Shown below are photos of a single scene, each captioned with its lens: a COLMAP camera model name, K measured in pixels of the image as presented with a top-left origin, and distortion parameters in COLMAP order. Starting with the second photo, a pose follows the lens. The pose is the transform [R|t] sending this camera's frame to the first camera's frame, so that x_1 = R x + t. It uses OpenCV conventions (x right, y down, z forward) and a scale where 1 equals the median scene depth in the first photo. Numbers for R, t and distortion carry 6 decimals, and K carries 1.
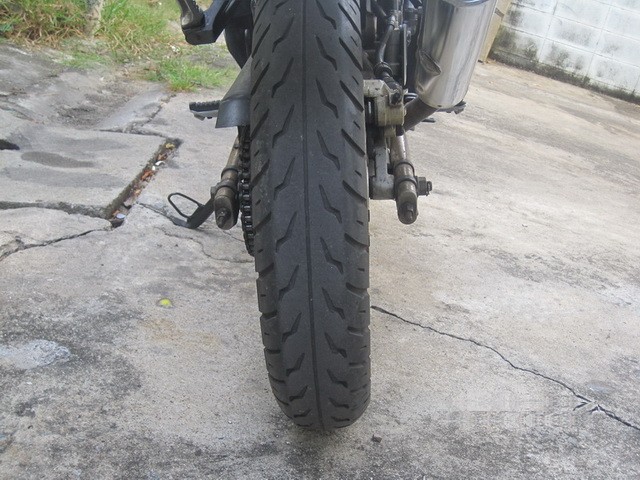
lens RADIAL K [[852.6, 0, 320.0], [0, 852.6, 240.0], [0, 0, 1]] dist [-0.198192, 0.146002]
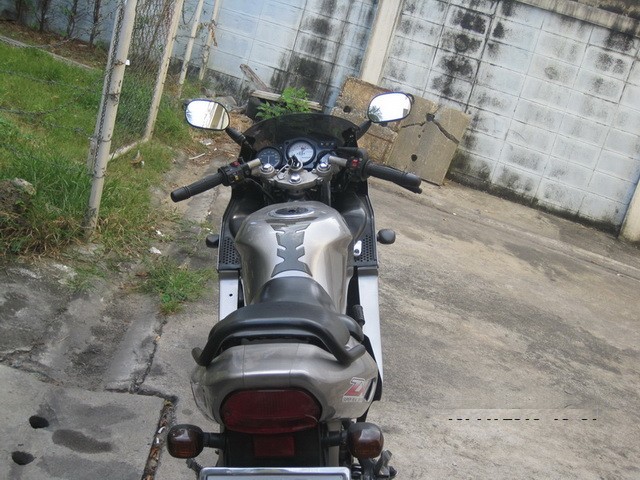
lens RADIAL K [[852.6, 0, 320.0], [0, 852.6, 240.0], [0, 0, 1]] dist [-0.198192, 0.146002]
pose [[0.999313, -0.000575, 0.037049, -0.000777], [0.001472, 0.999706, -0.024192, -0.186210], [-0.037024, 0.024230, 0.999021, -0.137716]]
